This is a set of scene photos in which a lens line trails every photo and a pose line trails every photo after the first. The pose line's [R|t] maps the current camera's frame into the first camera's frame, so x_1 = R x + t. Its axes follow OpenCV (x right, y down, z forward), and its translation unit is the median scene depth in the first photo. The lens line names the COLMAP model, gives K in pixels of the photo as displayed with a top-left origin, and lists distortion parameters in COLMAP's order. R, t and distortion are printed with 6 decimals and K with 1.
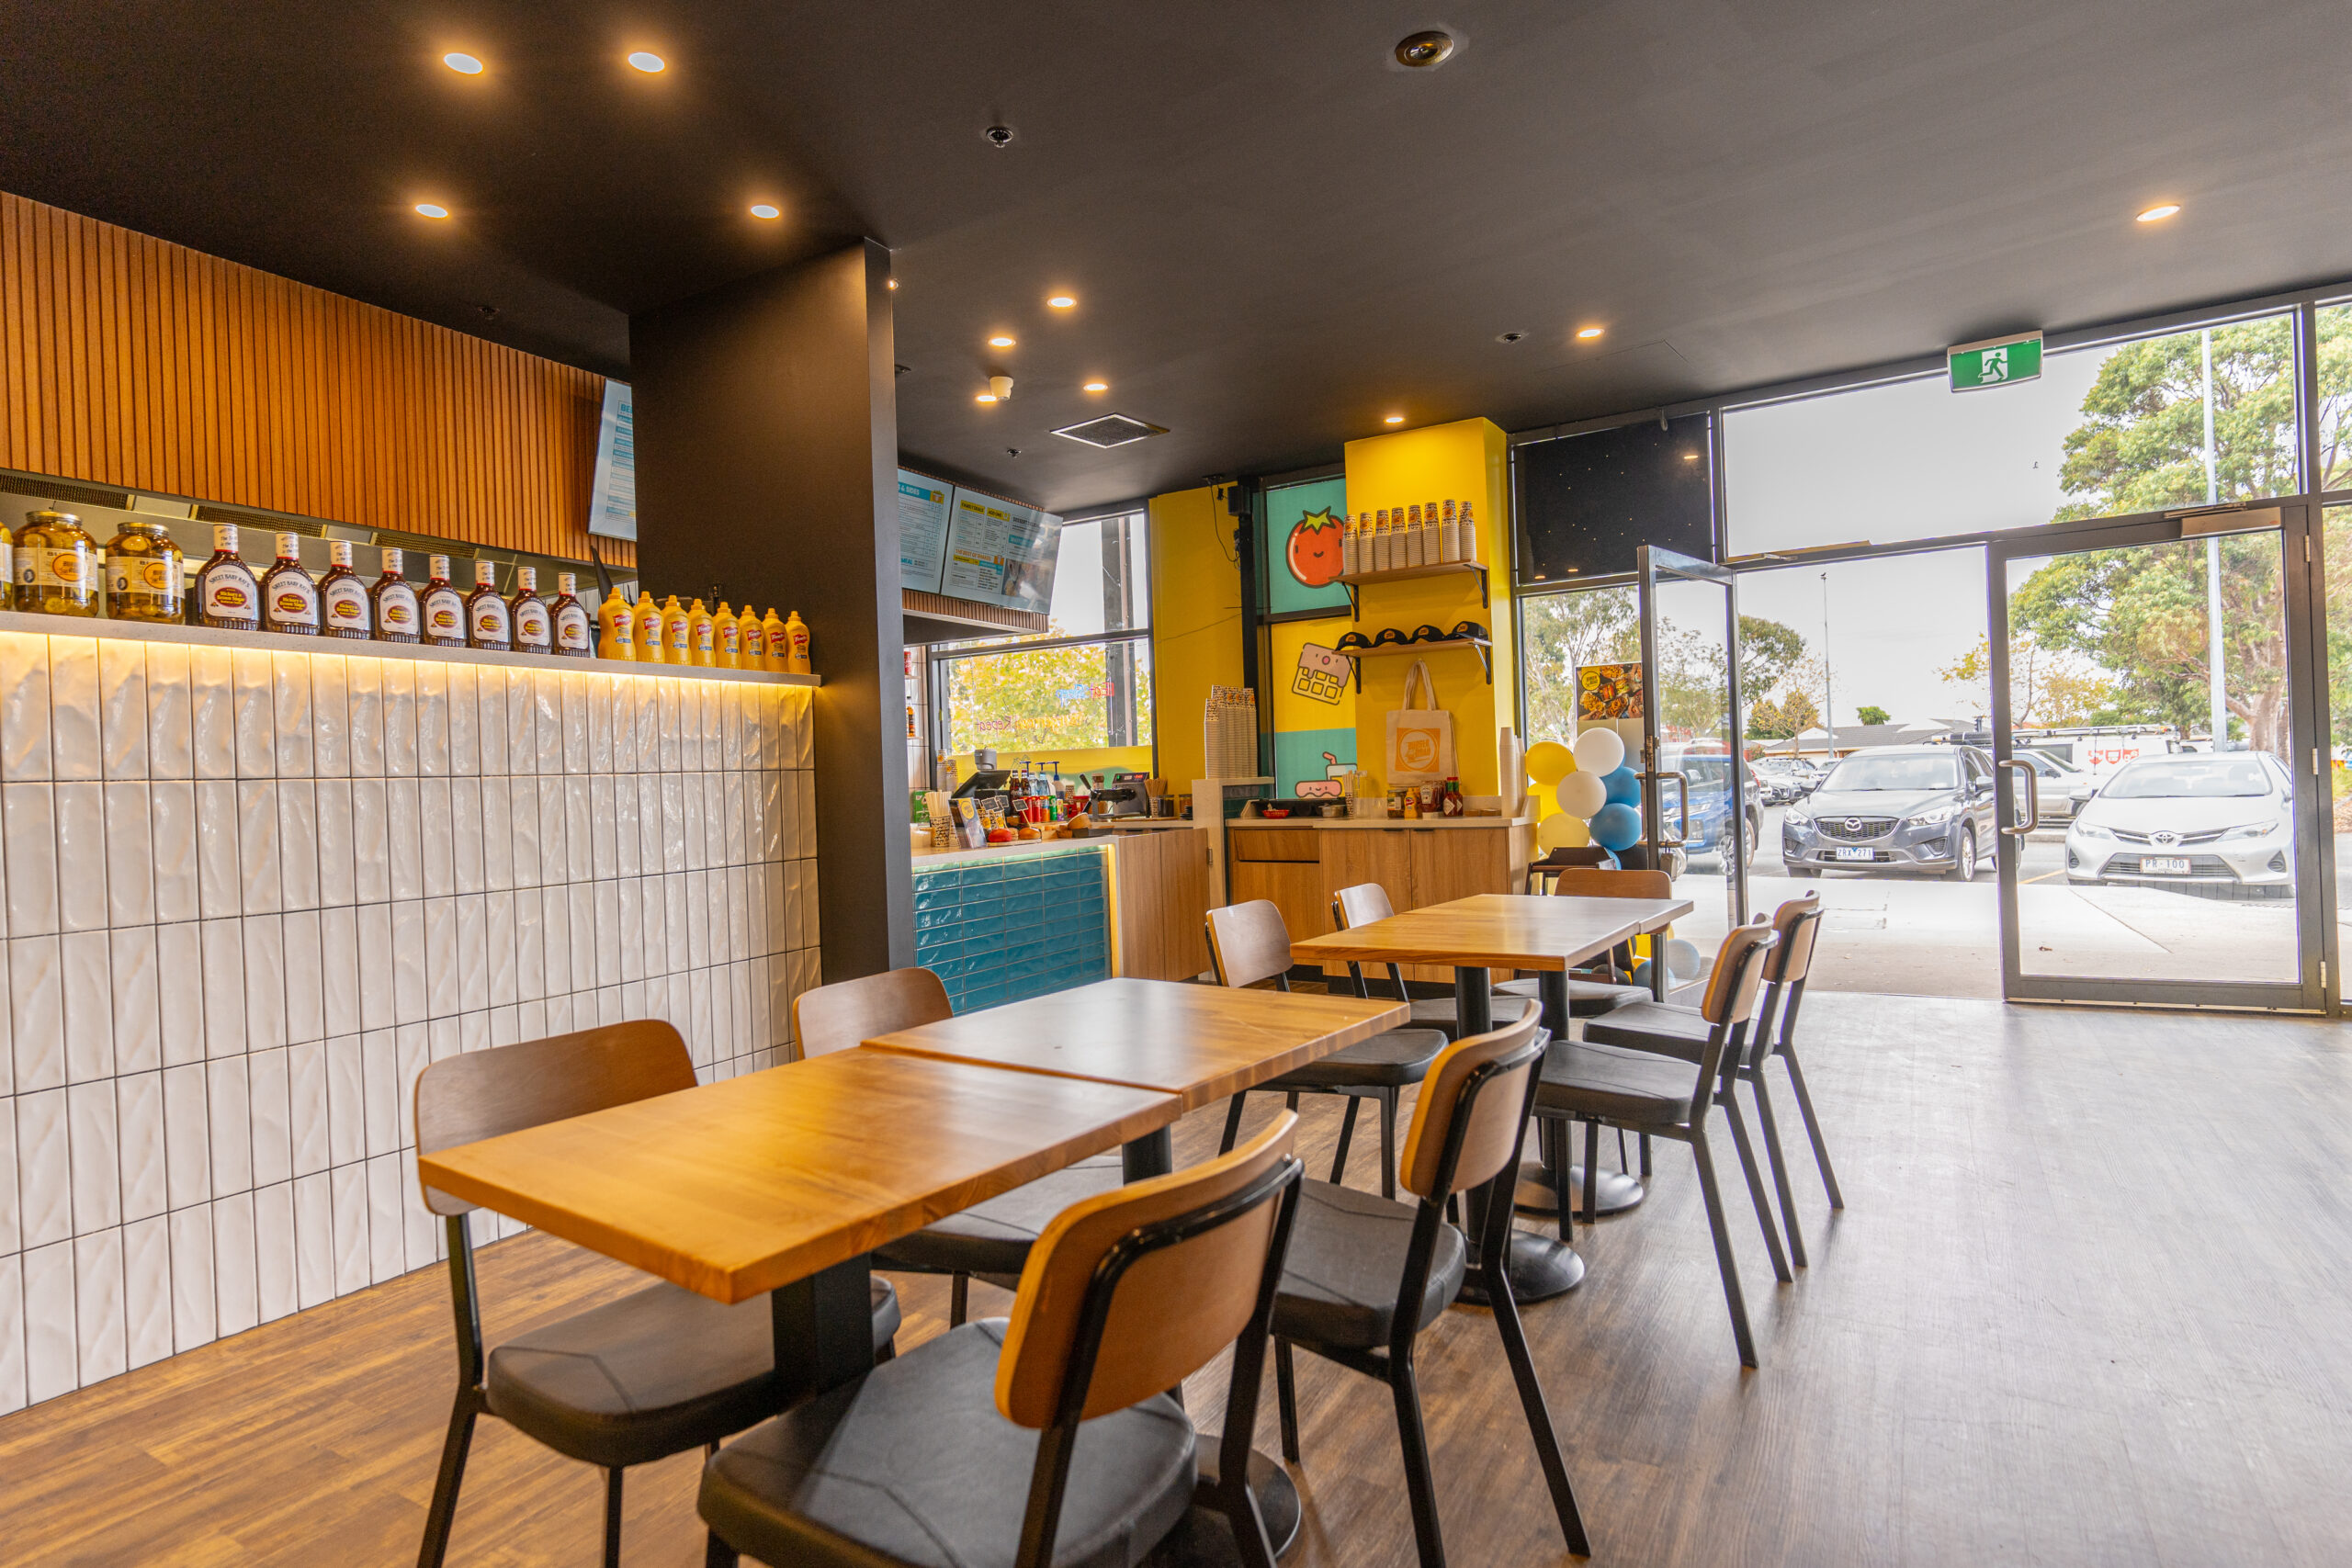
lens RADIAL K [[1219.2, 0, 1176.0], [0, 1219.2, 784.0], [0, 0, 1]] dist [0.001267, 0.000518]
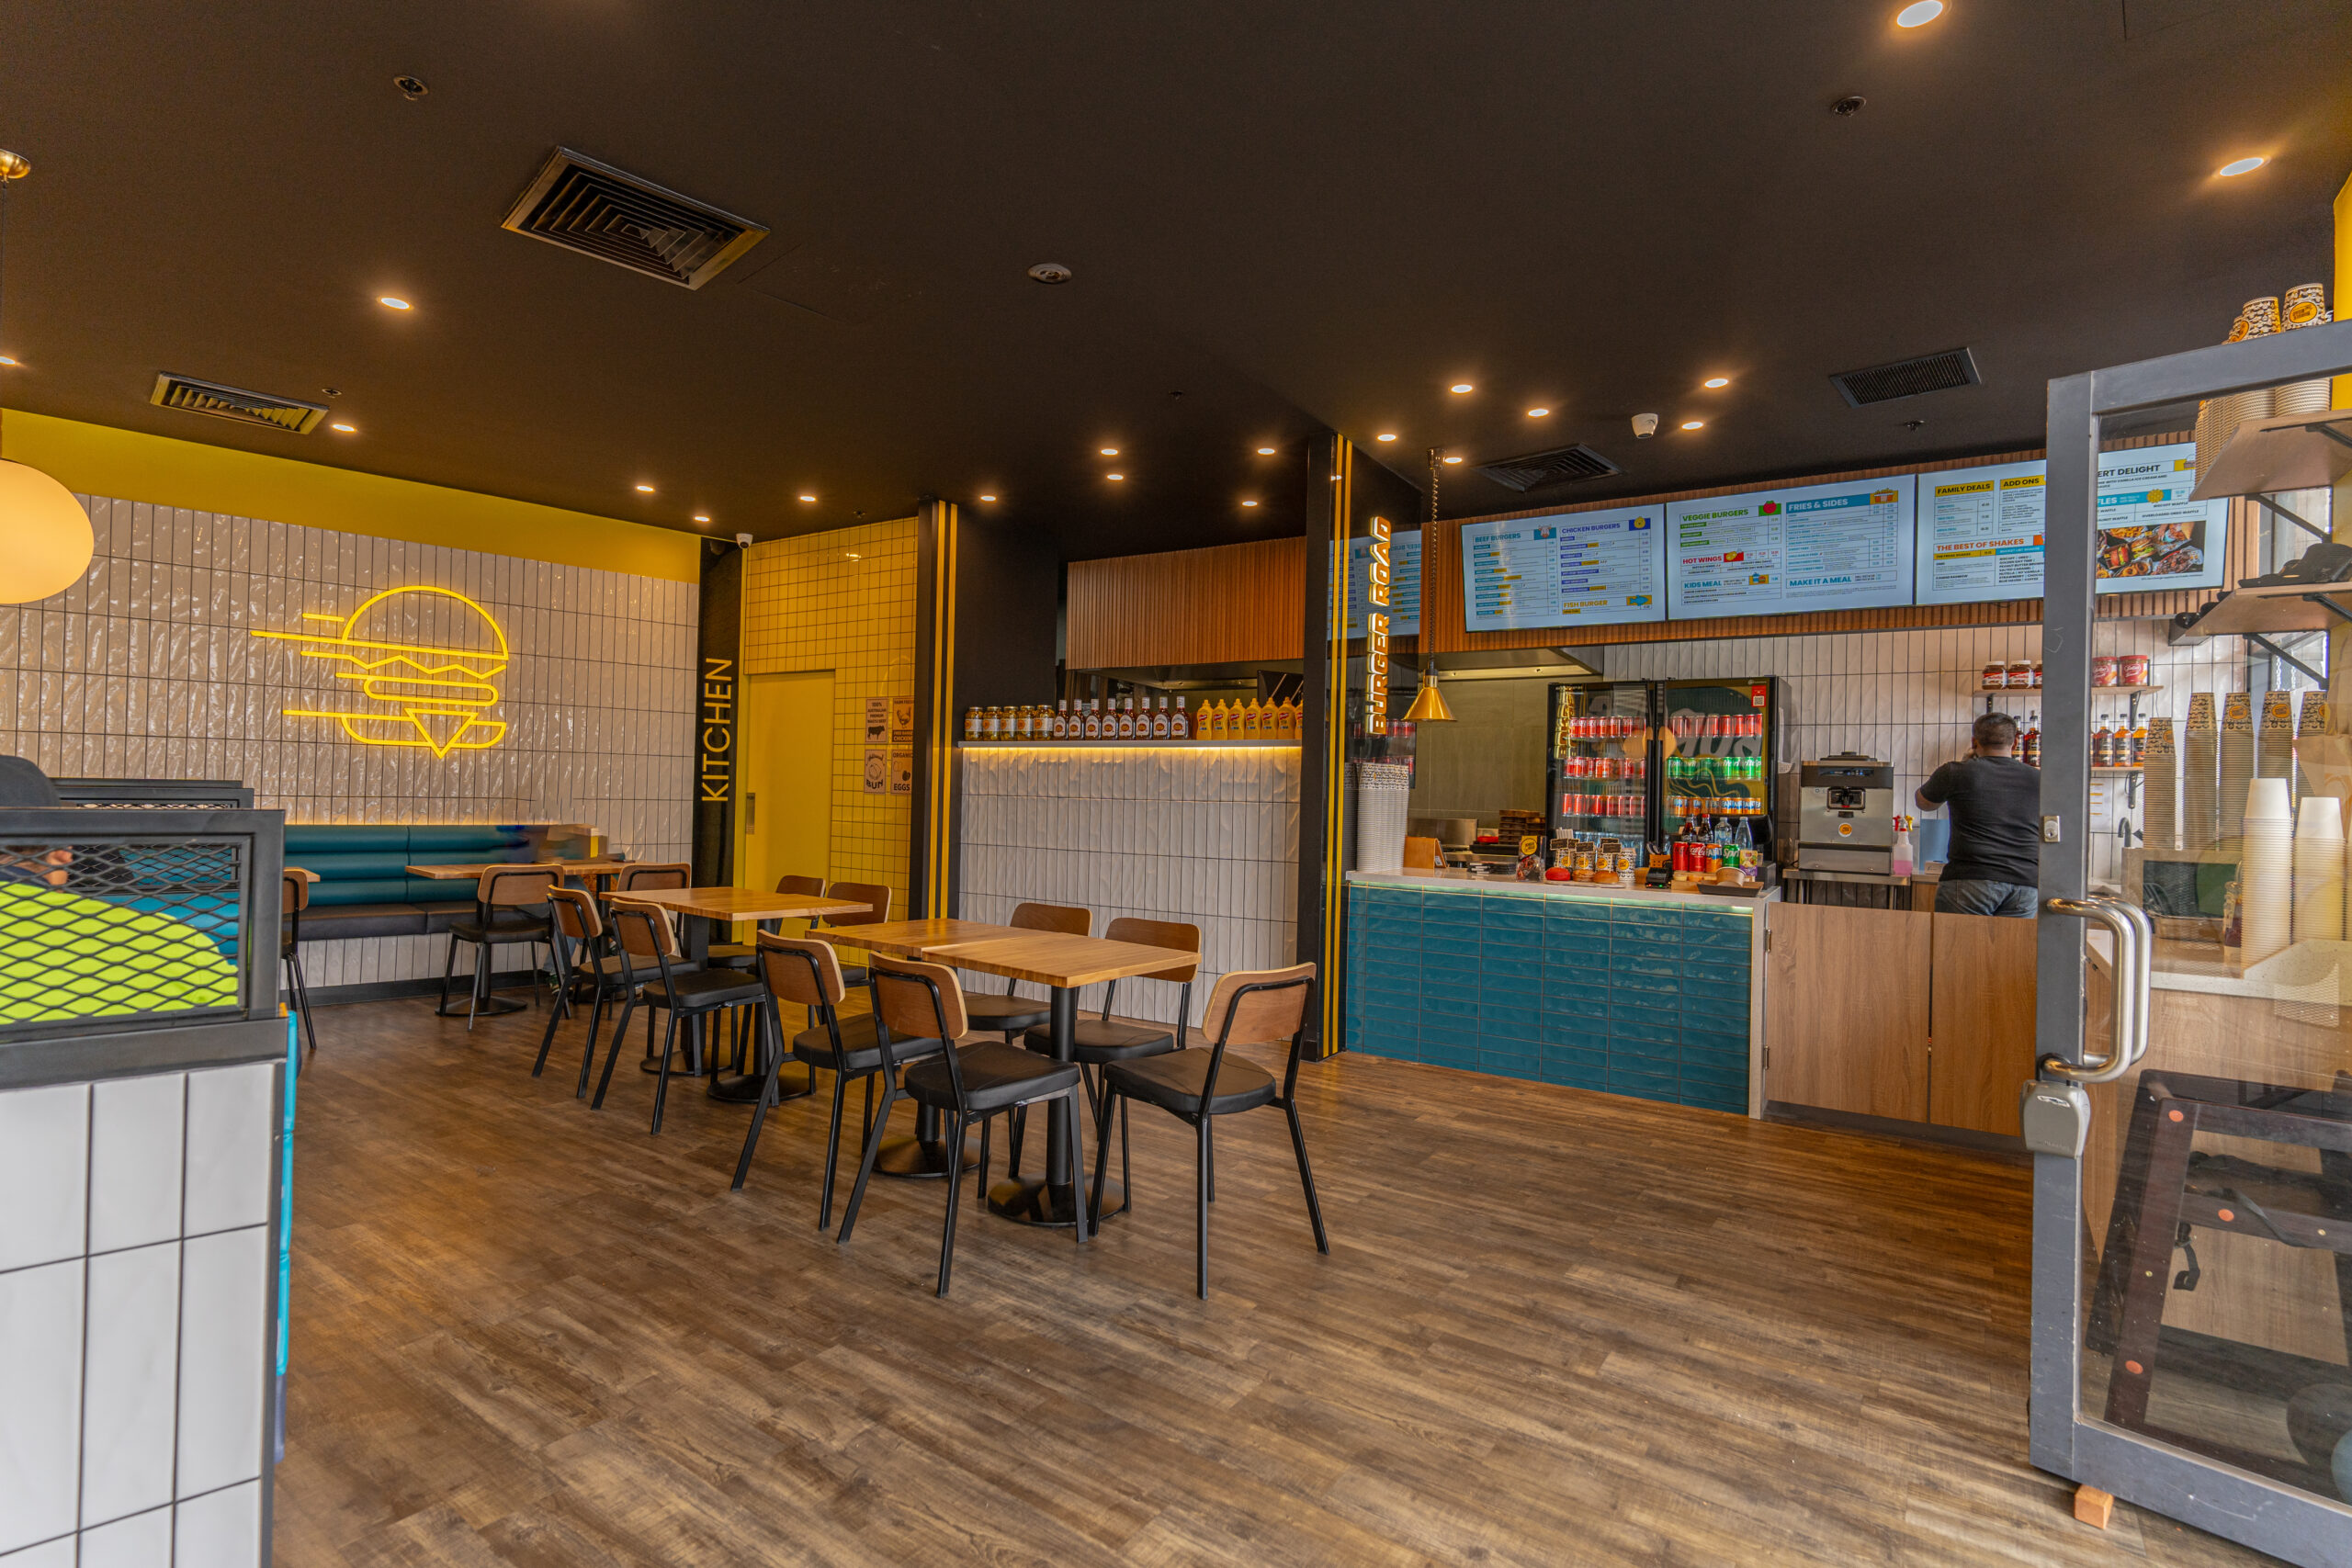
lens RADIAL K [[1115.1, 0, 1176.0], [0, 1115.1, 784.0], [0, 0, 1]] dist [0.002698, 0.001202]
pose [[-0.068448, 0.025349, -0.997333, 1.138352], [-0.023847, 0.999350, 0.027037, -0.073009], [0.997370, 0.025634, -0.067799, 0.999068]]
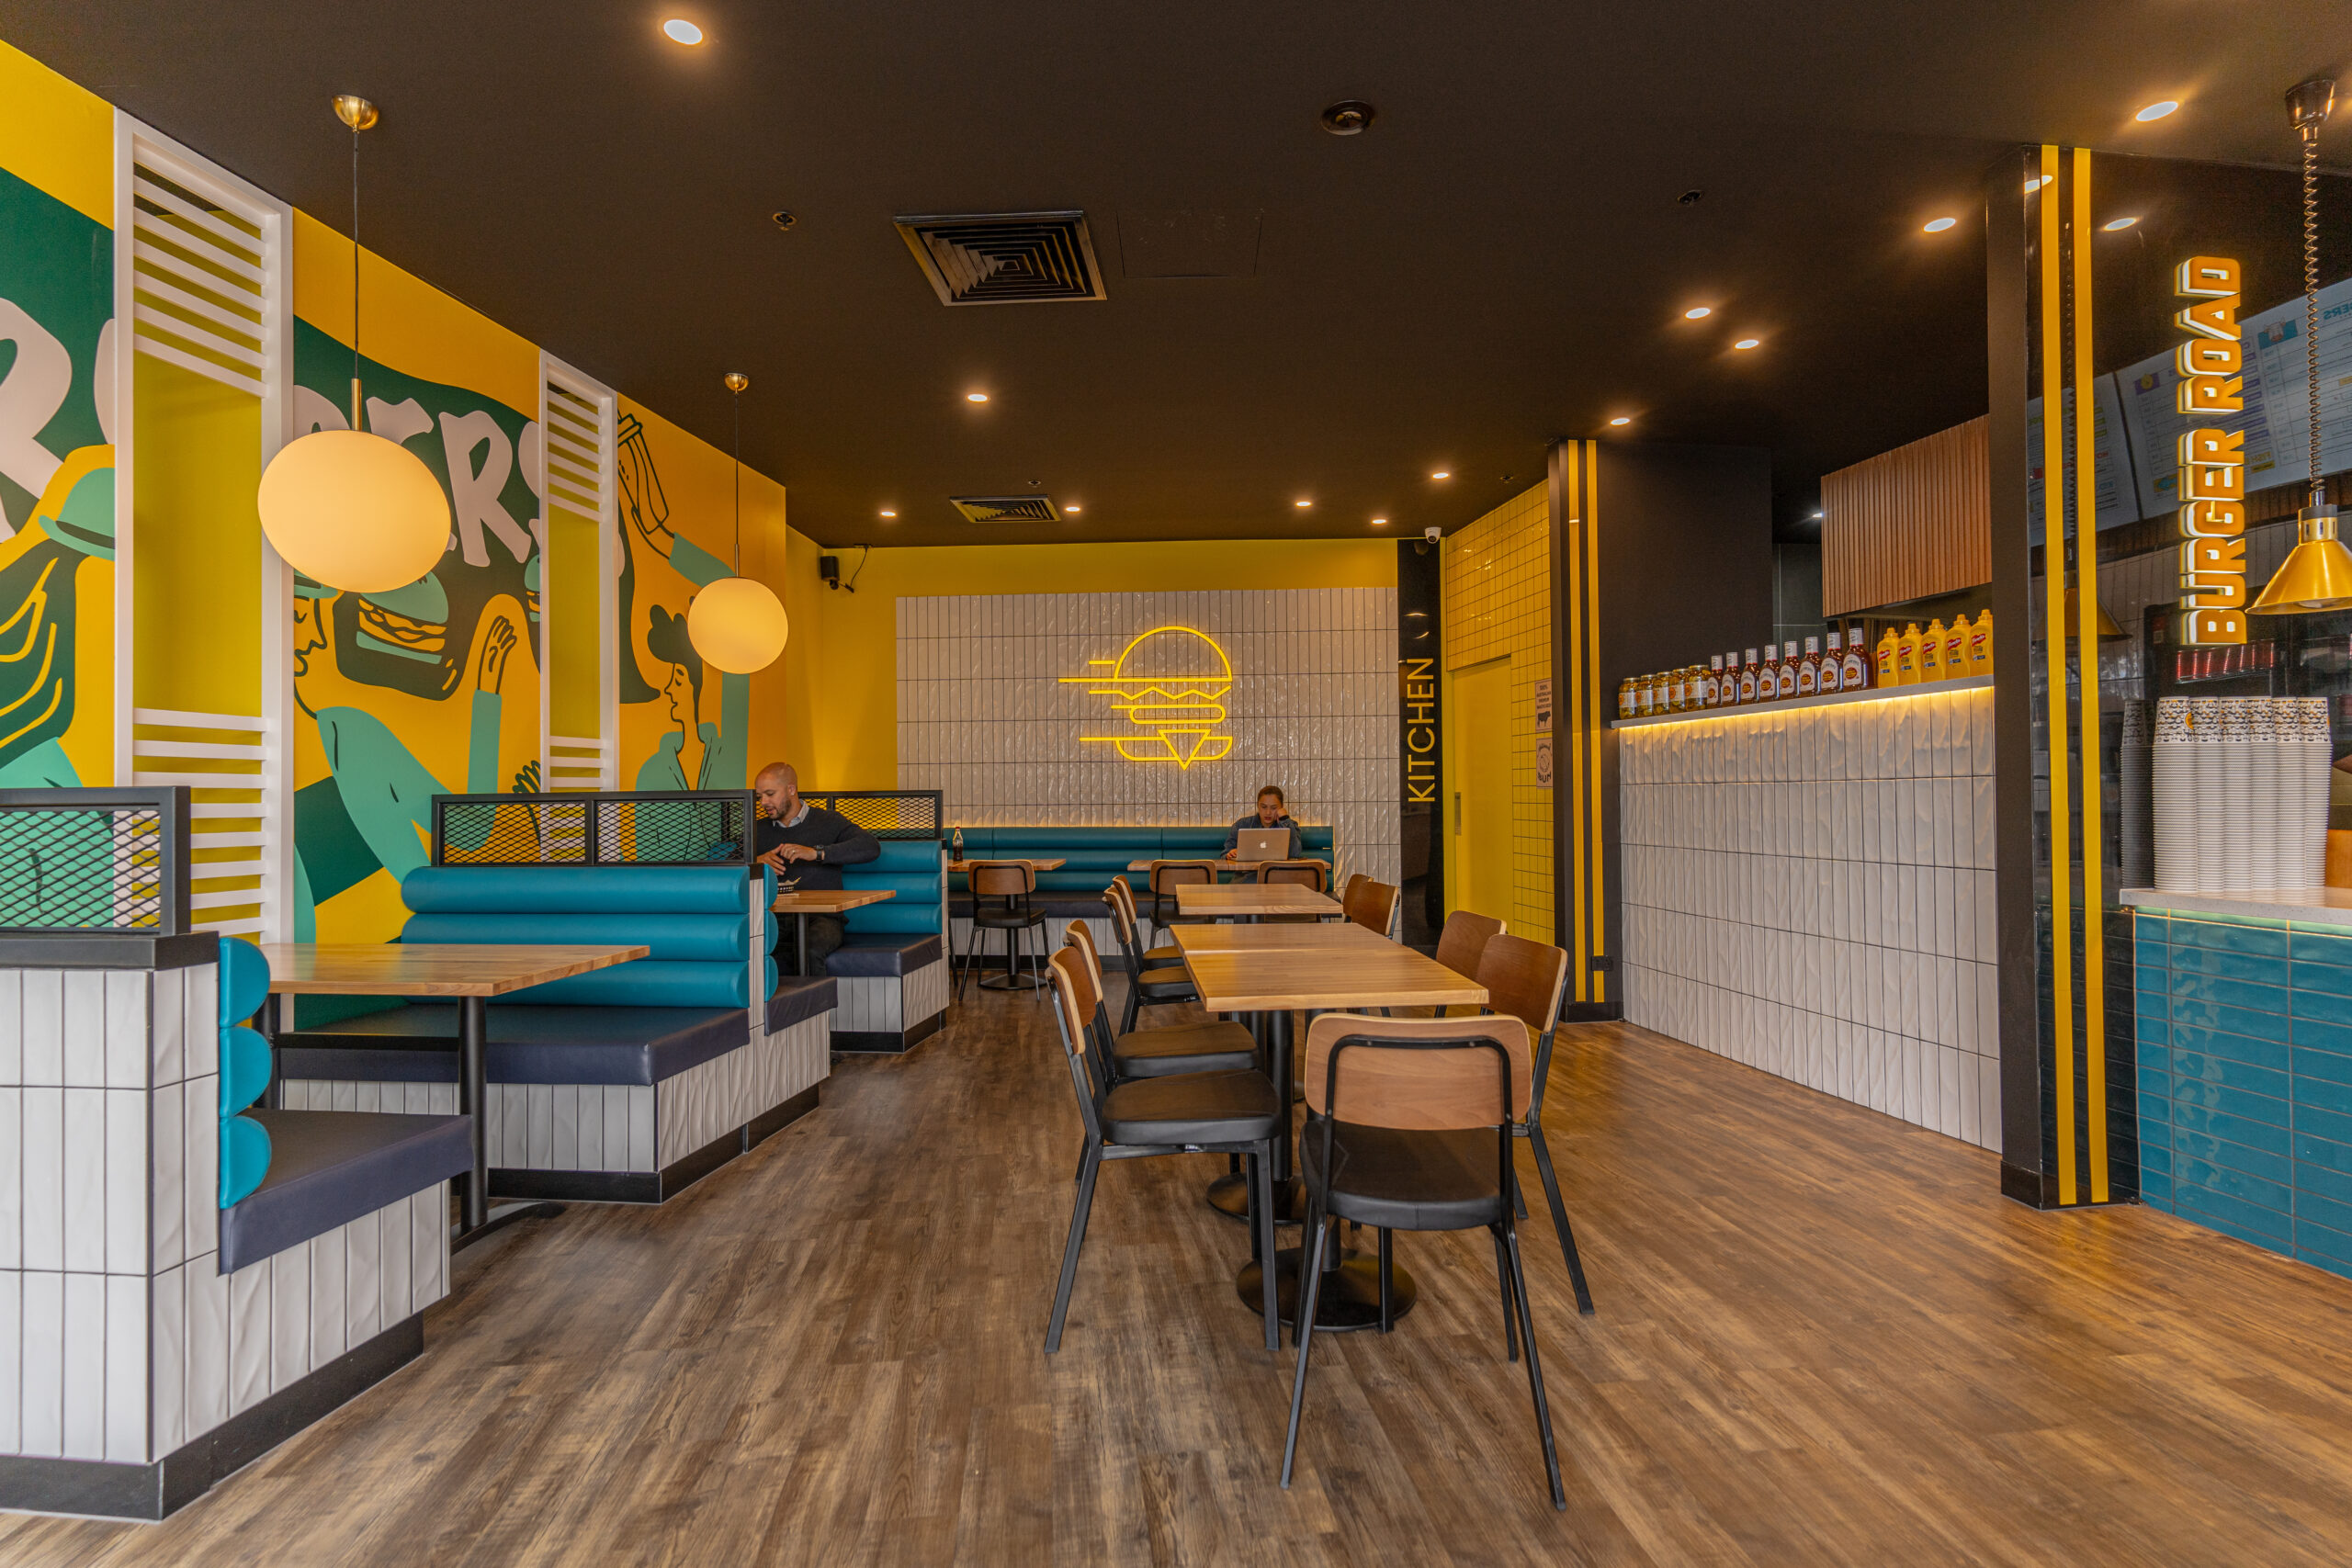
lens RADIAL K [[1115.1, 0, 1176.0], [0, 1115.1, 784.0], [0, 0, 1]] dist [0.002698, 0.001202]
pose [[-0.786977, 0.035339, -0.615969, 0.753083], [0.034743, 0.999312, 0.012944, -0.039910], [0.616003, -0.011214, -0.787664, 1.343930]]
